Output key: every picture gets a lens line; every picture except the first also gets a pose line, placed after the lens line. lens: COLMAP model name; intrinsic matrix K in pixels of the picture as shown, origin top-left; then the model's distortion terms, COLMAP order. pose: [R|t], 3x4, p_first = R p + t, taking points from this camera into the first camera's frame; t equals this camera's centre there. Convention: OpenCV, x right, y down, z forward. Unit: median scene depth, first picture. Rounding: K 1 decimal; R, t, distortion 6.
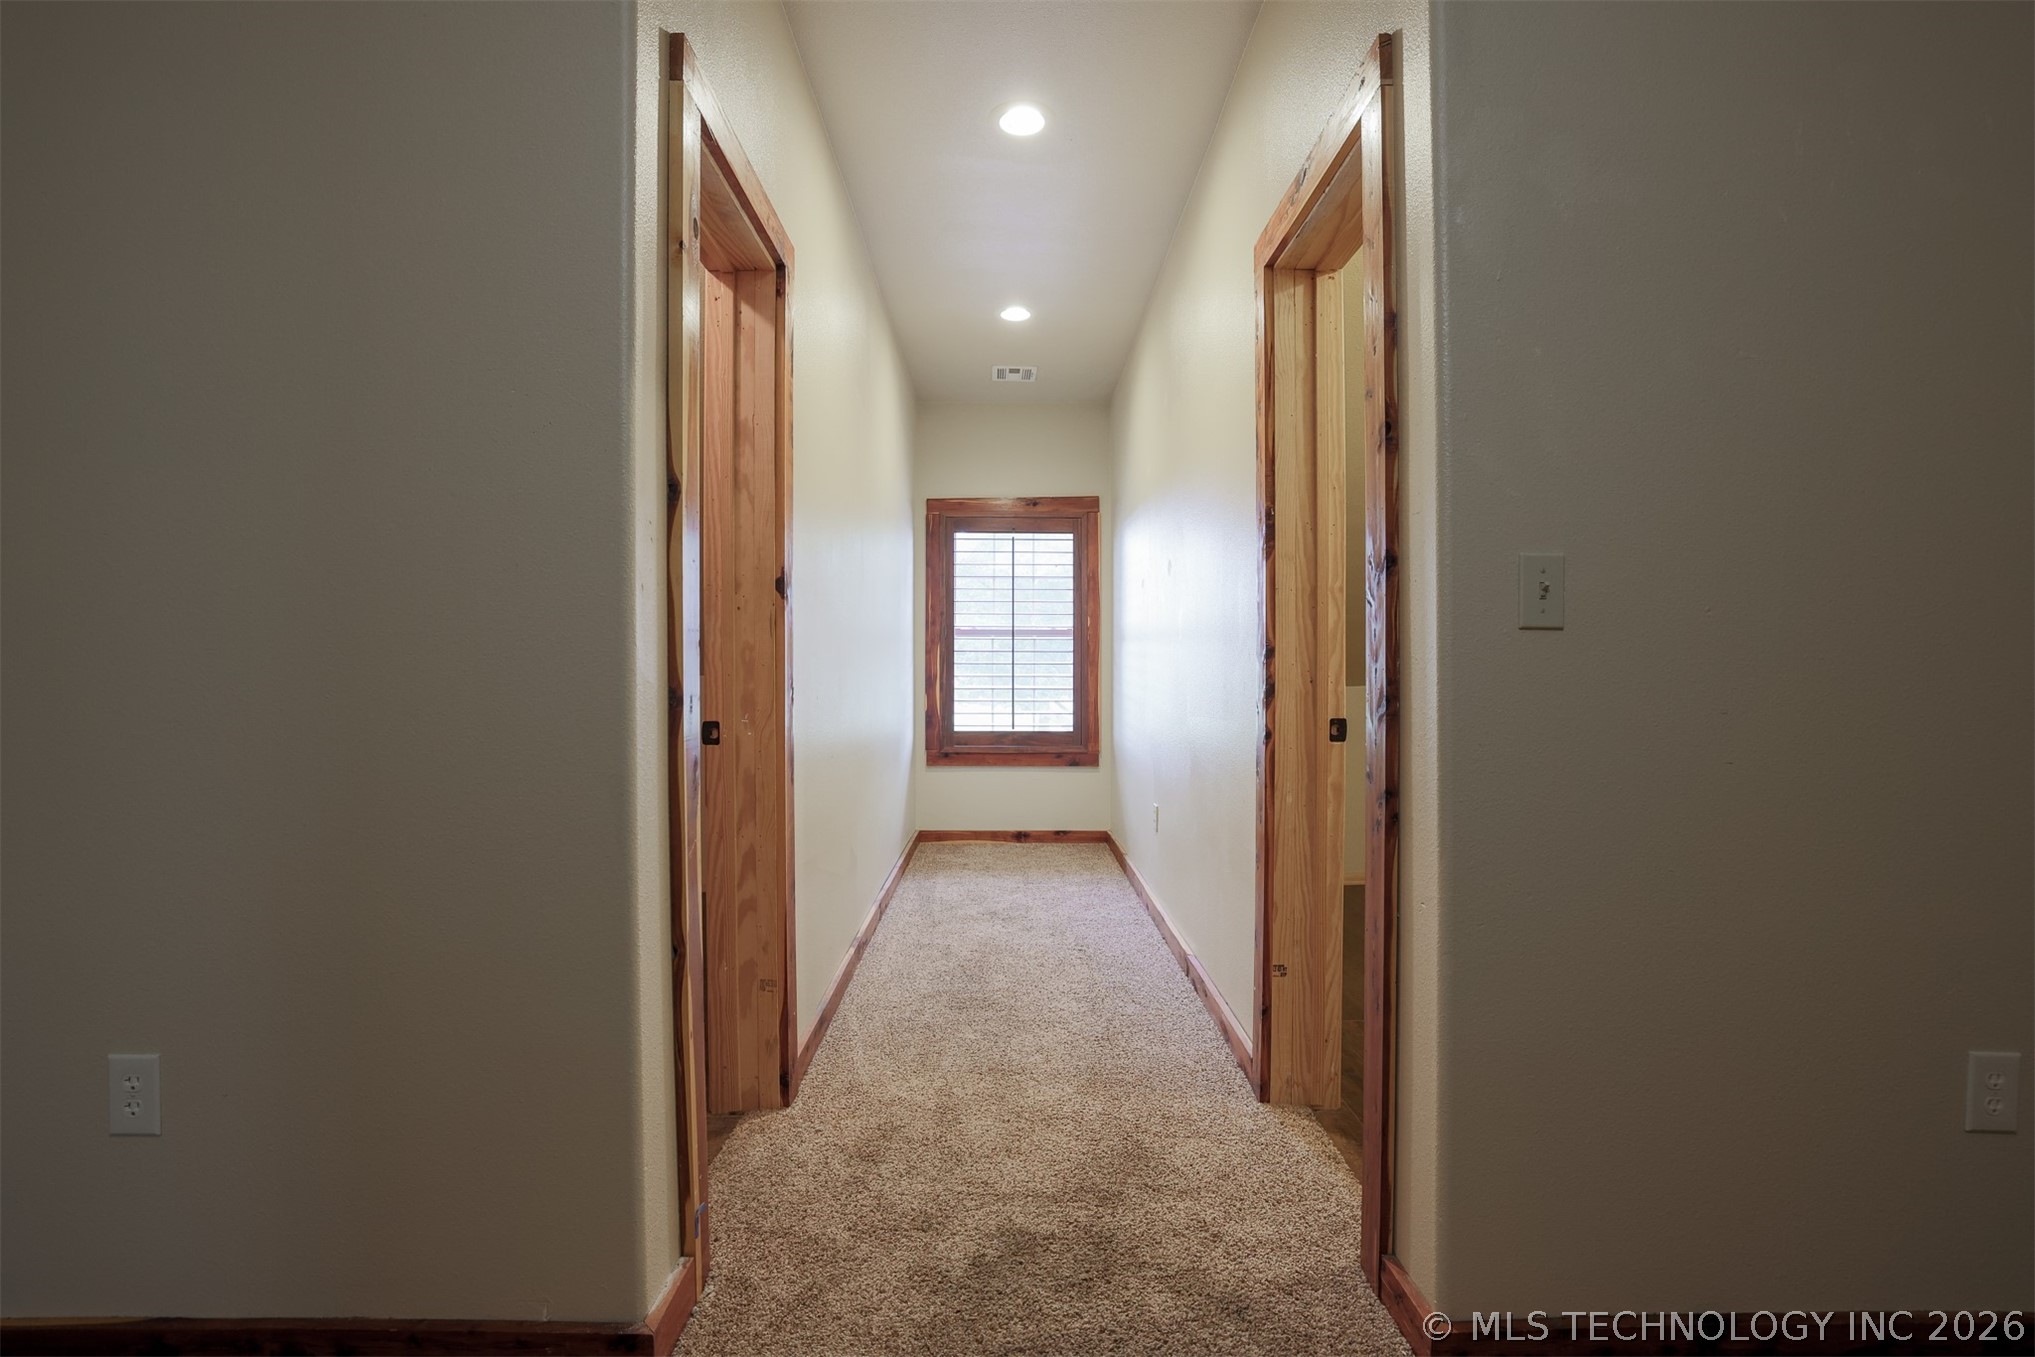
lens RADIAL K [[913.4, 0, 1010.6], [0, 913.4, 675.9], [0, 0, 1]] dist [-0.031552, 0.001036]
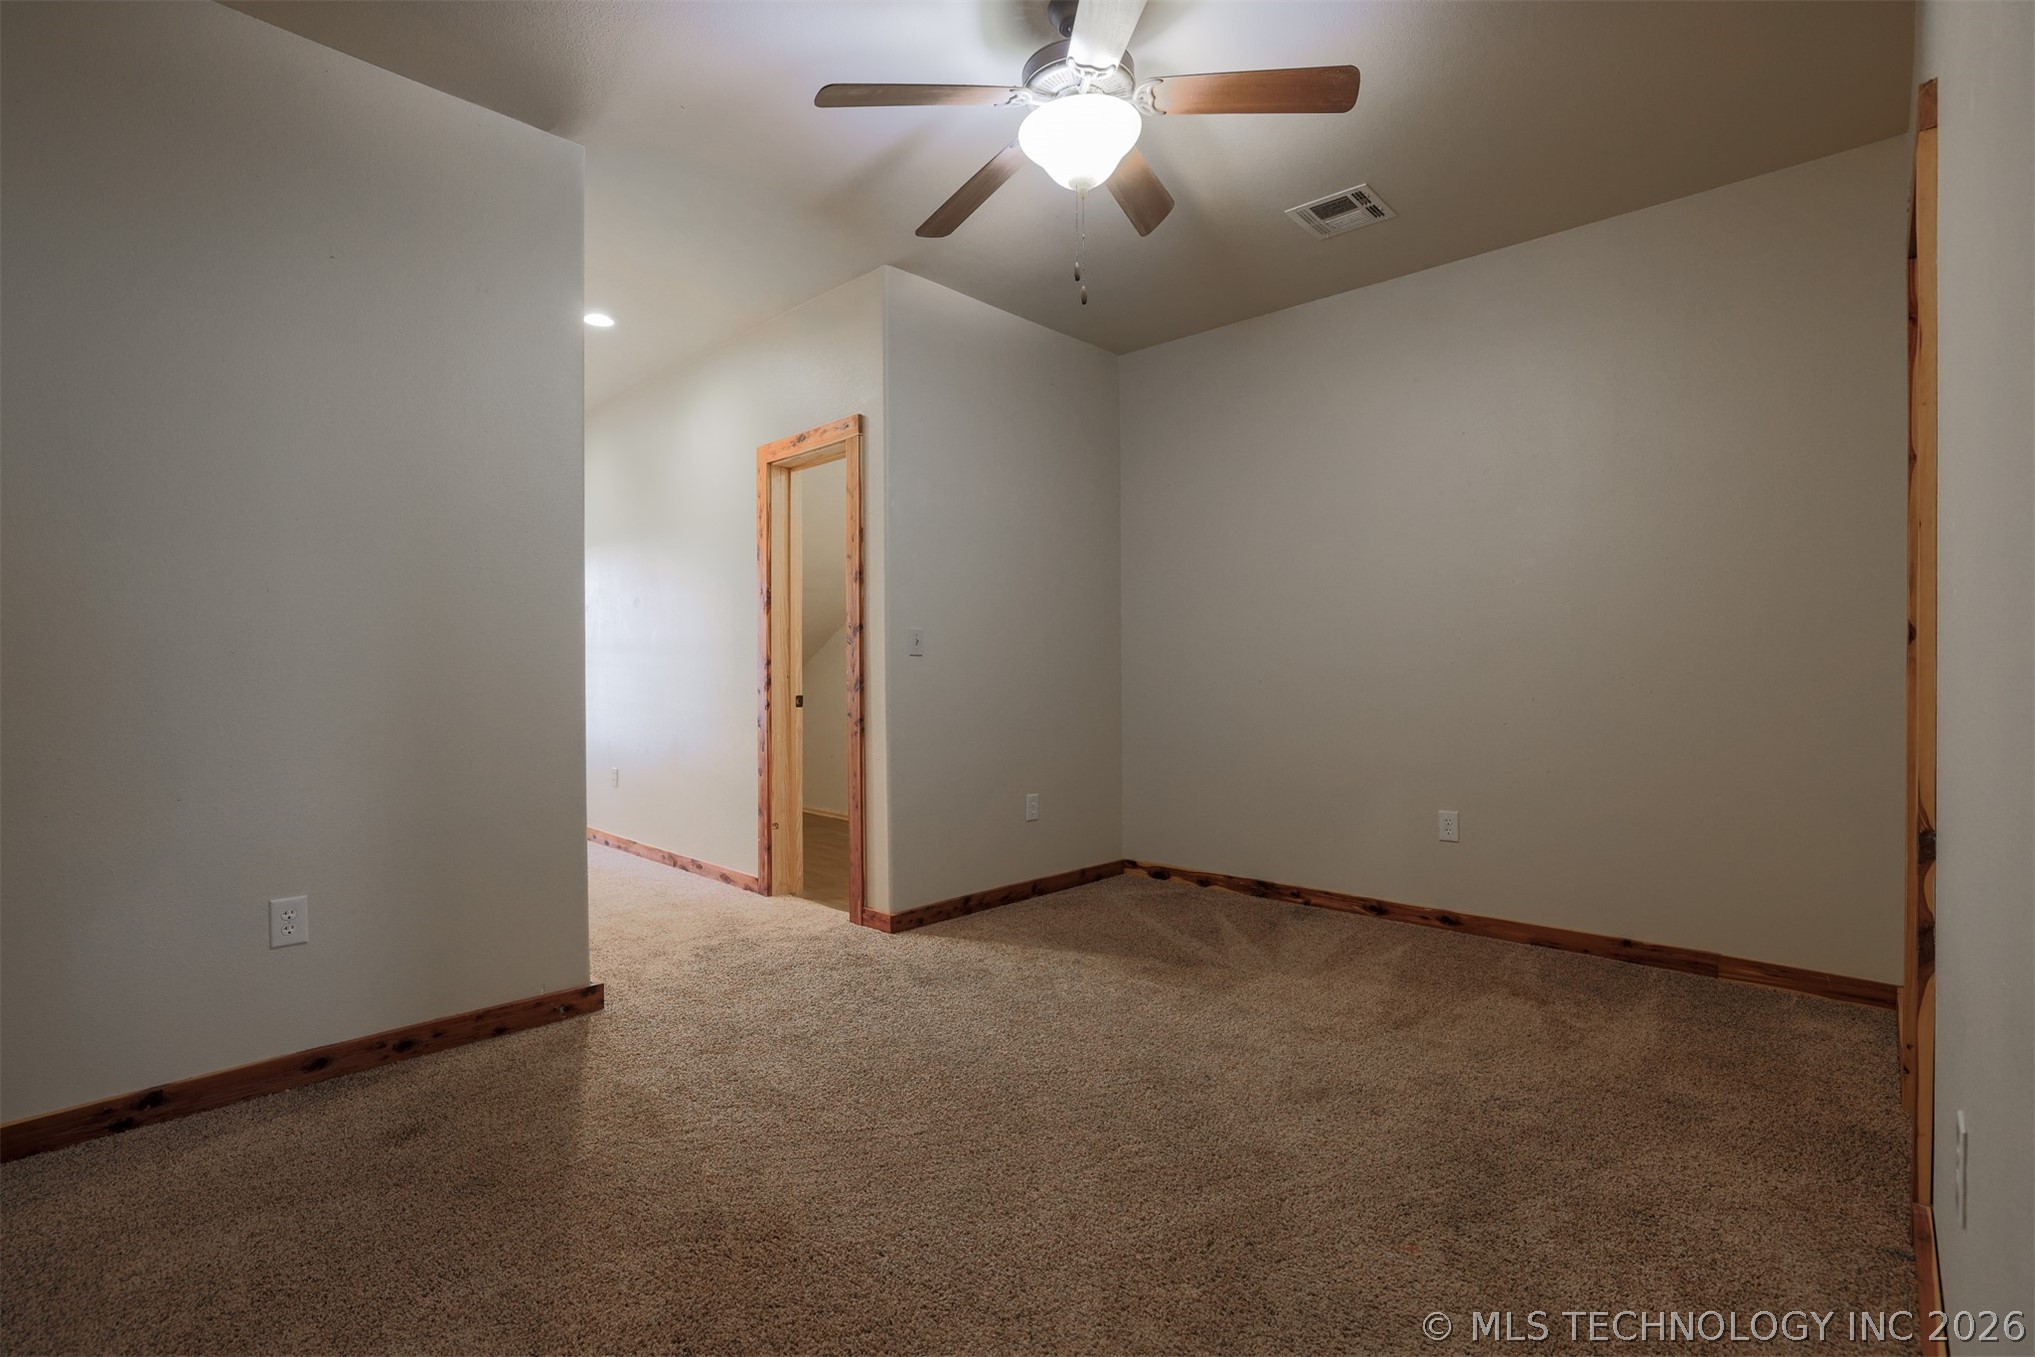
lens RADIAL K [[913.4, 0, 1016.8], [0, 913.4, 674.5], [0, 0, 1]] dist [-0.031552, 0.001036]
pose [[0.678308, -0.000806, 0.734777, -0.738884], [0.007140, 0.999959, -0.005493, 0.013577], [-0.734743, 0.008972, 0.678286, -0.662578]]
